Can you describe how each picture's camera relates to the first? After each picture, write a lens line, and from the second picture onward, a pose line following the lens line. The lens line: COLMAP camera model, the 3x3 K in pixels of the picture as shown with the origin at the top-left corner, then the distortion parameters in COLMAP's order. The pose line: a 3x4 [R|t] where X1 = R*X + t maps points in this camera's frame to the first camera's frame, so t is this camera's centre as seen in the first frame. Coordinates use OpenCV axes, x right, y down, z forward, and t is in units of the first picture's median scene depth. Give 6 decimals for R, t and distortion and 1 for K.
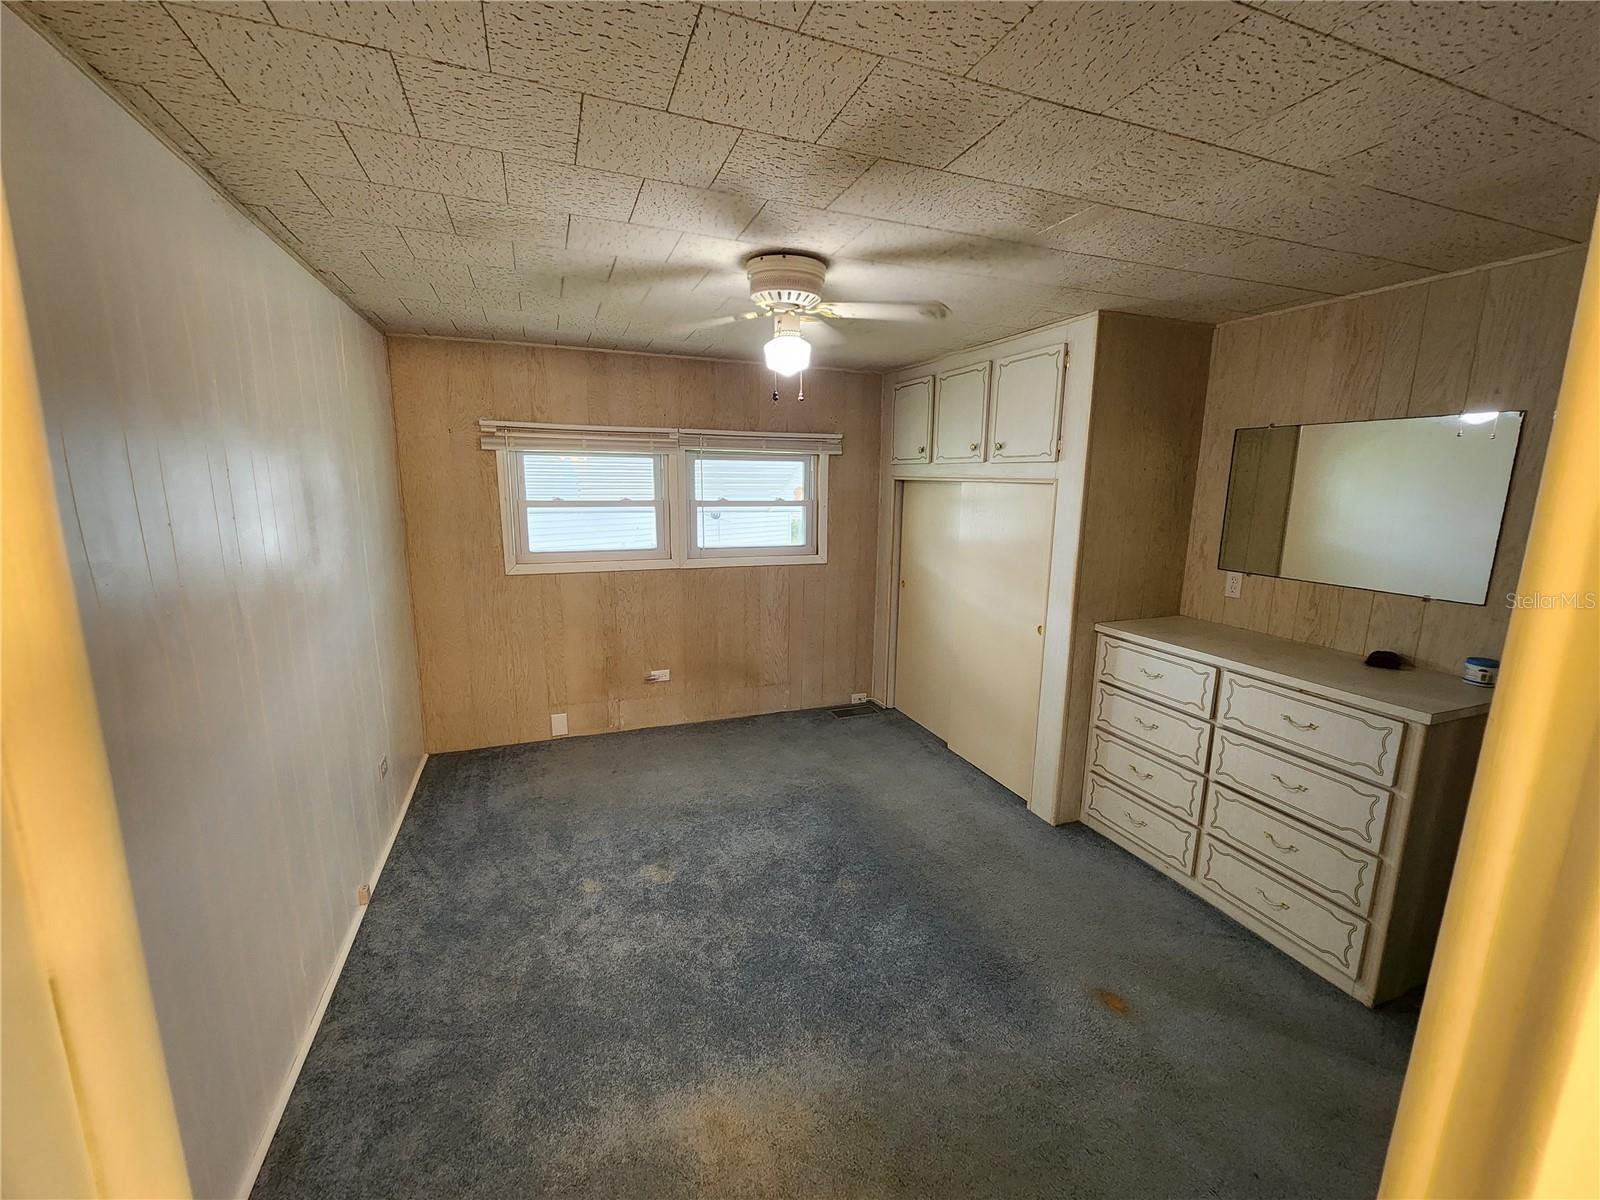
lens RADIAL K [[656.1, 0, 800.0], [0, 656.1, 600.0], [0, 0, 1]] dist [0.001044, -0.000388]
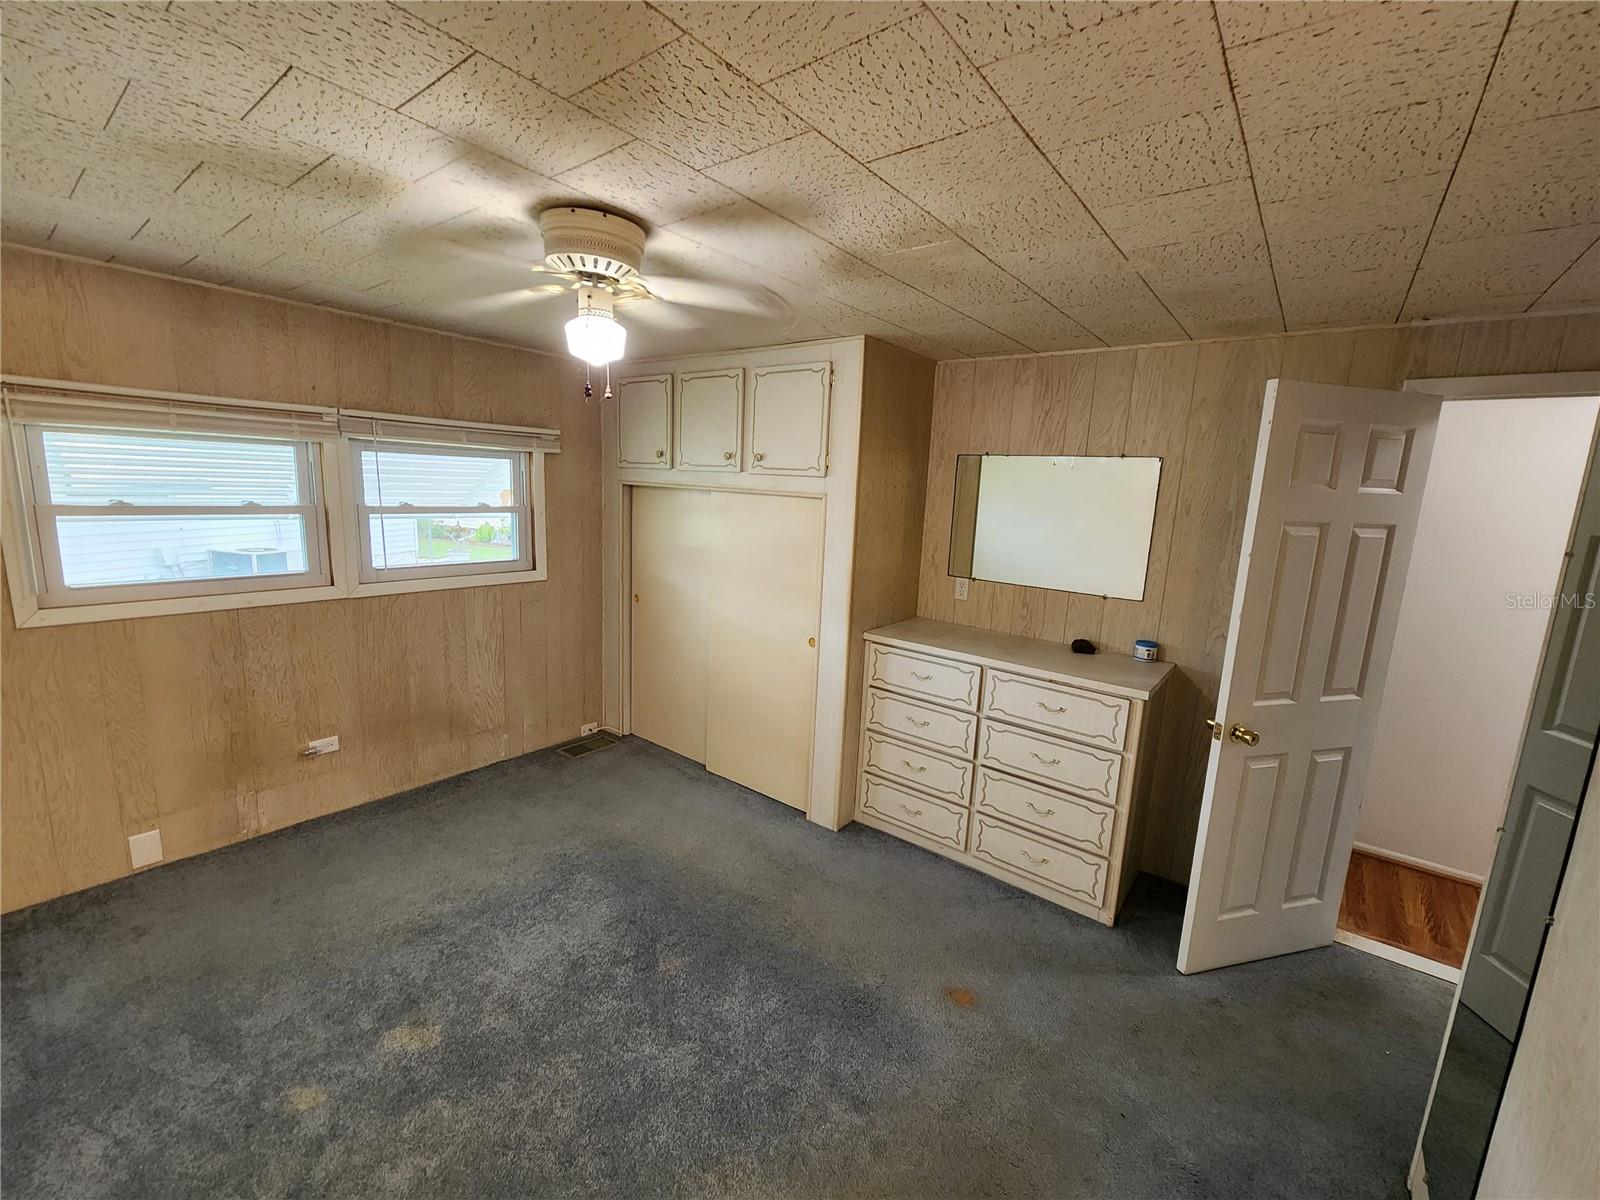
lens RADIAL K [[657.5, 0, 803.6], [0, 657.5, 597.2], [0, 0, 1]] dist [-0.001549, -0.000745]
pose [[0.859293, -0.060389, 0.507906, -0.156442], [0.058014, 0.998105, 0.020522, -0.045209], [-0.508183, 0.011832, 0.861168, 0.134005]]
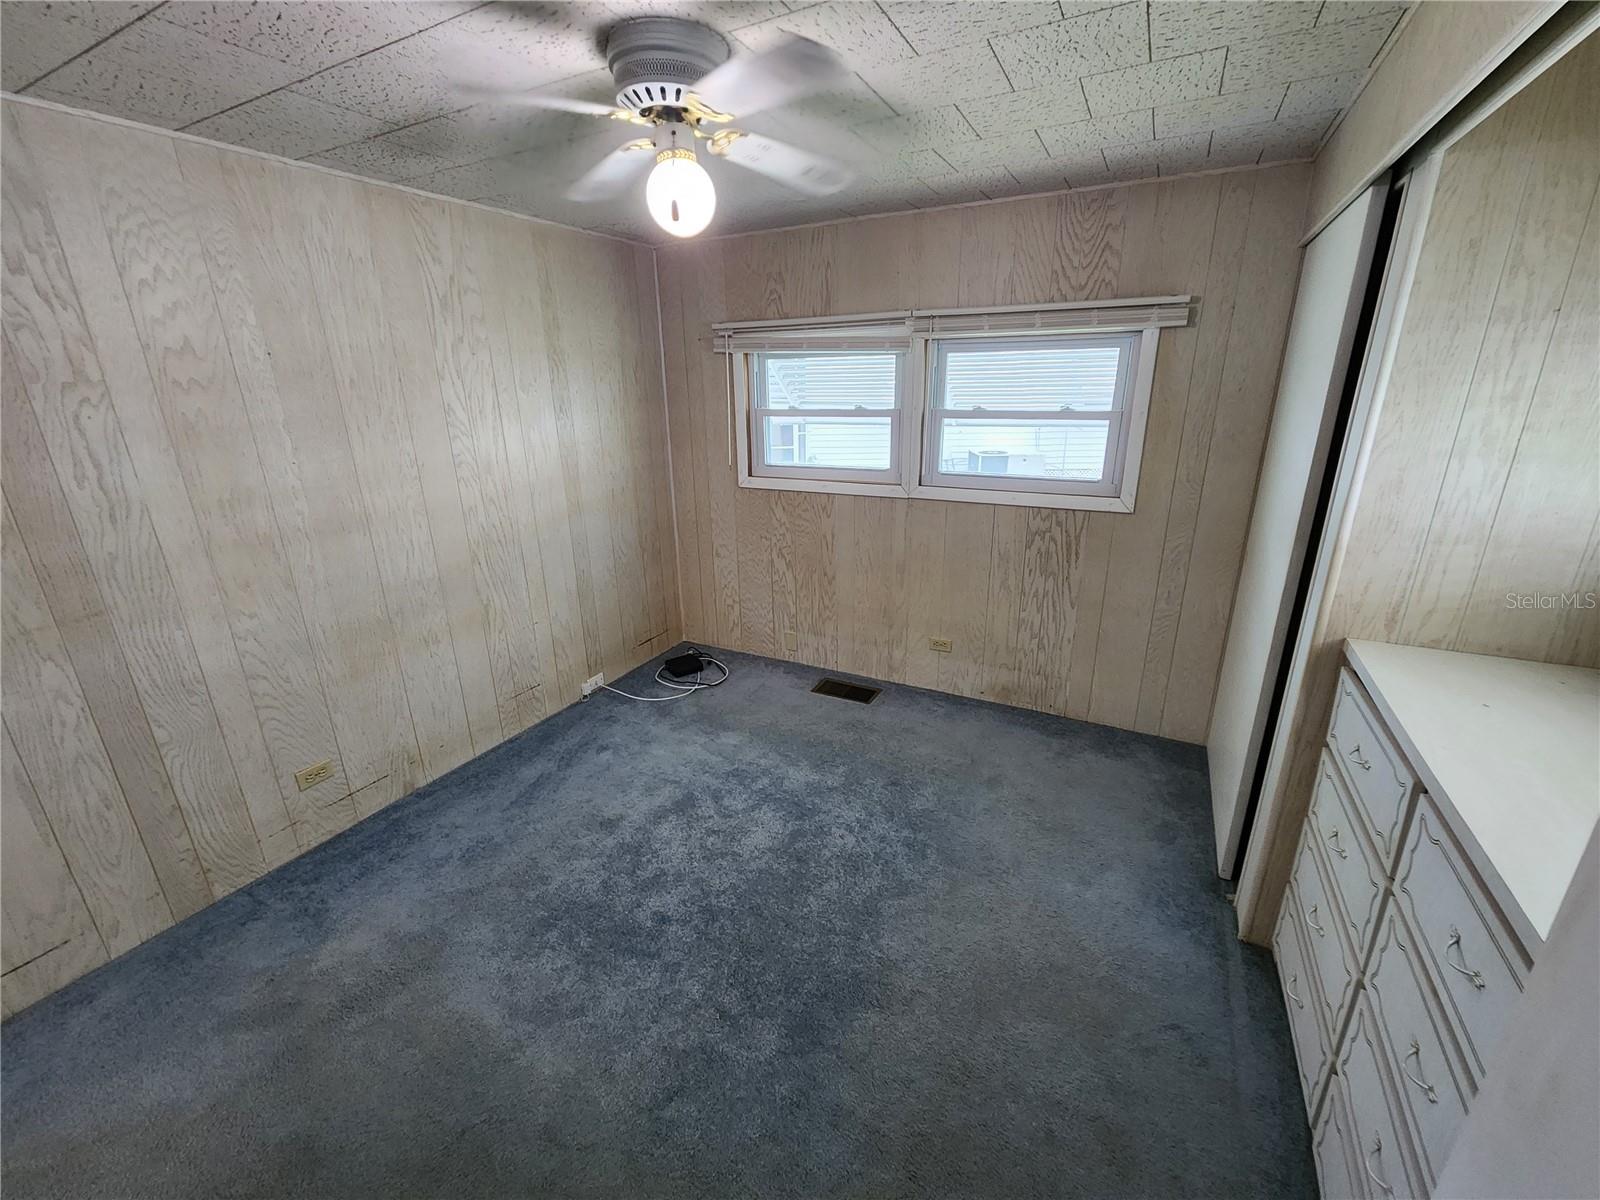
lens RADIAL K [[656.1, 0, 800.0], [0, 656.1, 600.0], [0, 0, 1]] dist [0.001044, -0.000388]
pose [[0.654364, 0.220783, -0.723231, 0.453978], [-0.112652, 0.974217, 0.195477, -0.089214], [0.747741, -0.046439, 0.662364, 0.471142]]
